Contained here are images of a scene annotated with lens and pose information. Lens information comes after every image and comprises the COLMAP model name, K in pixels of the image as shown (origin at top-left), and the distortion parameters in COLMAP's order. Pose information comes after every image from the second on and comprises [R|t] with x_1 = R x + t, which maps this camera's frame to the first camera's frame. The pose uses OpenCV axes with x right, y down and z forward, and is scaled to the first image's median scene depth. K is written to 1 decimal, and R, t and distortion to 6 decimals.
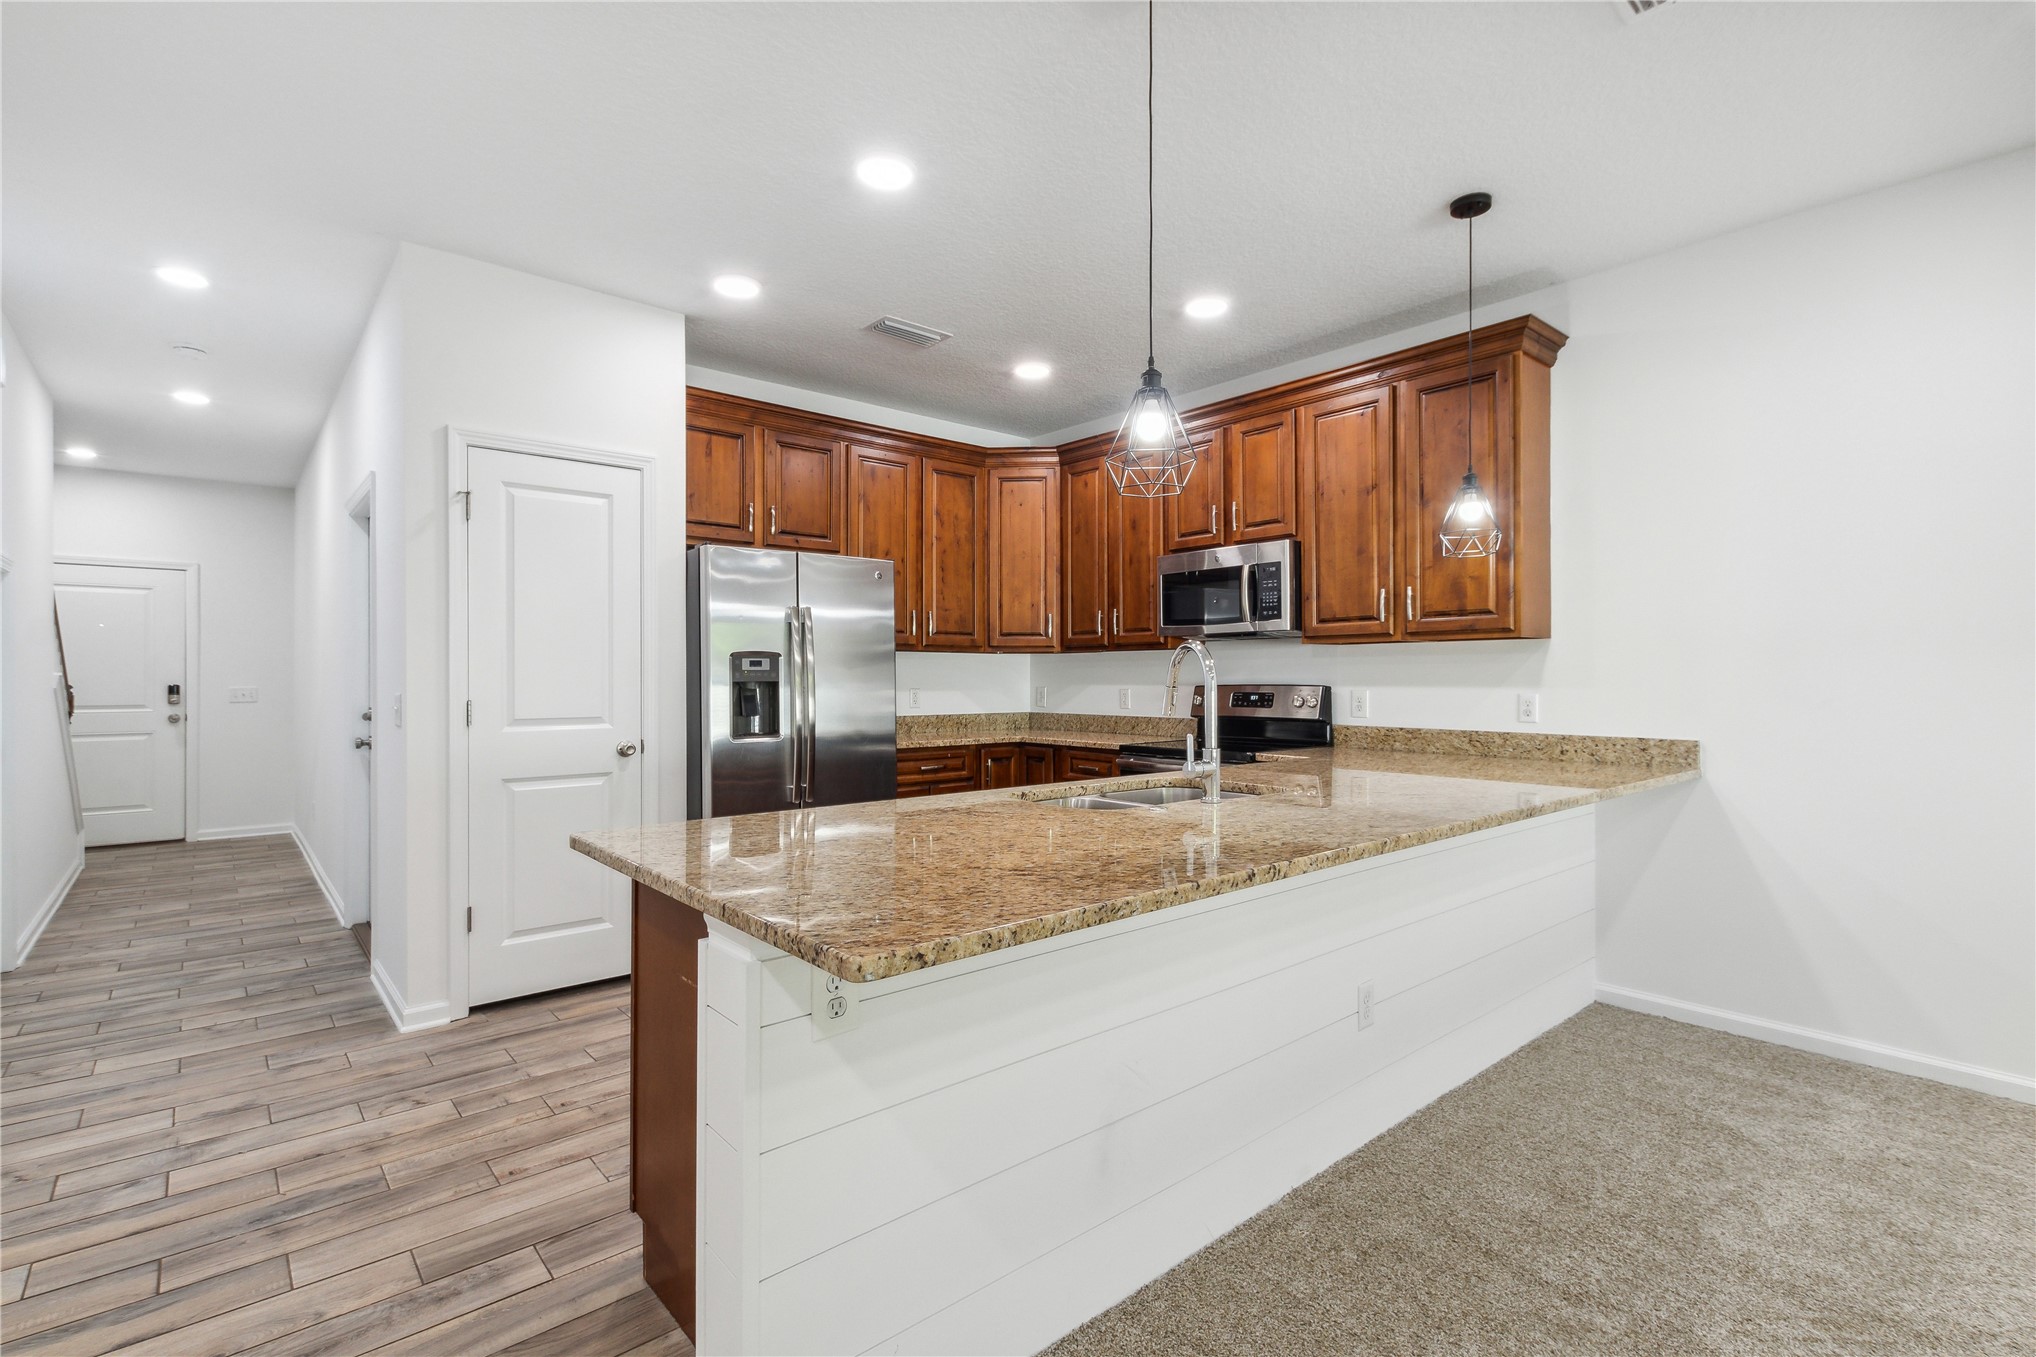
lens RADIAL K [[929.0, 0, 1012.5], [0, 929.0, 678.0], [0, 0, 1]] dist [0.002739, -0.001250]
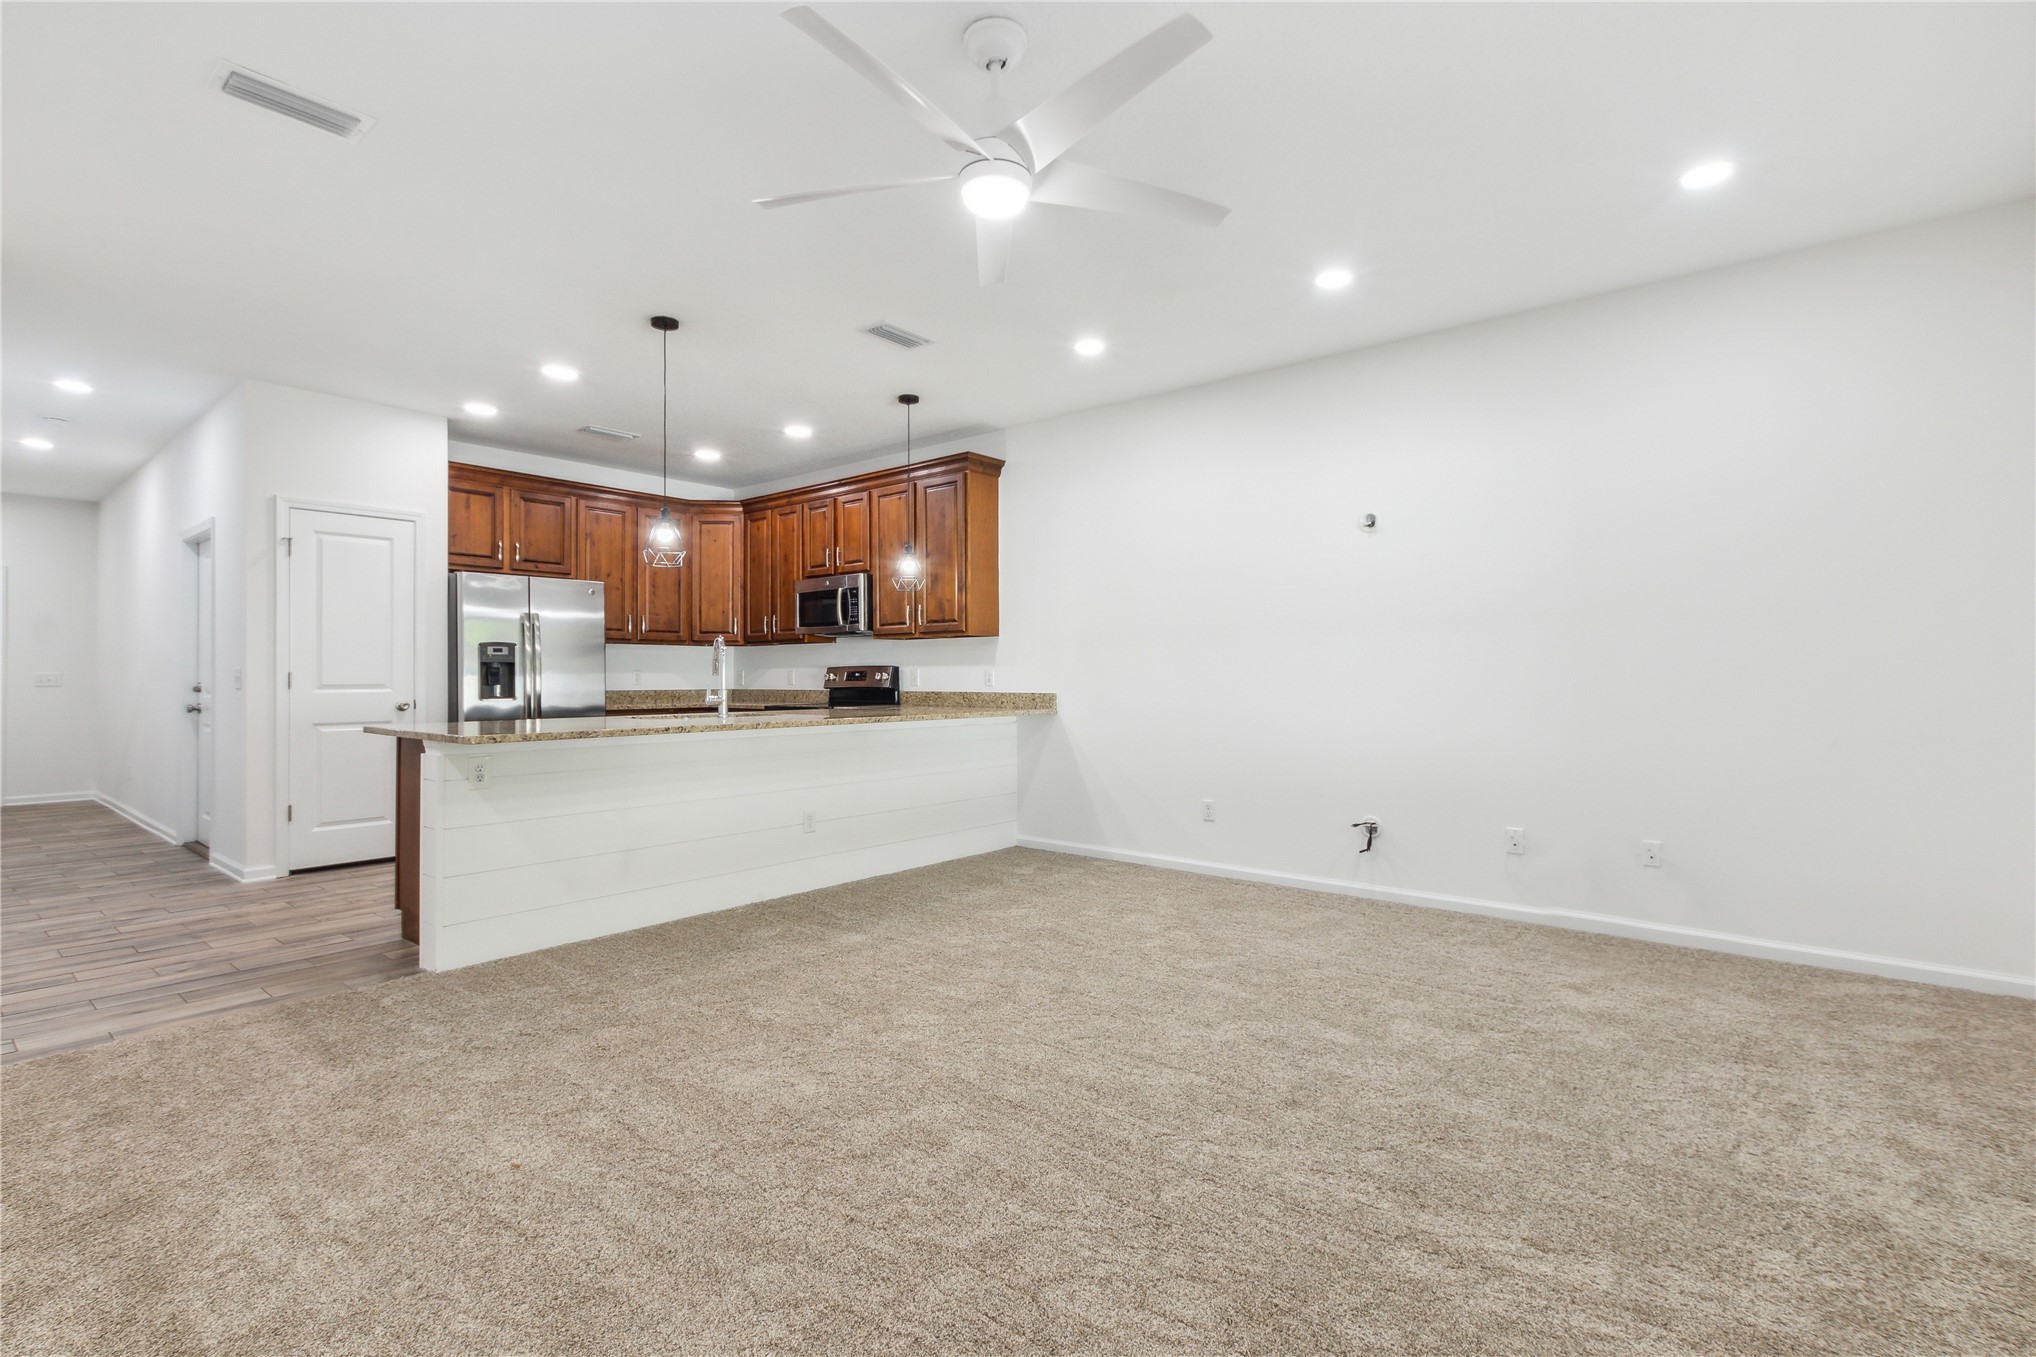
lens RADIAL K [[929.0, 0, 1017.7], [0, 929.0, 673.2], [0, 0, 1]] dist [0.002739, -0.001250]
pose [[0.985253, -0.000549, 0.171105, 0.284370], [0.001519, 0.999983, -0.005542, 0.030205], [-0.171099, 0.005720, 0.985237, -0.605322]]
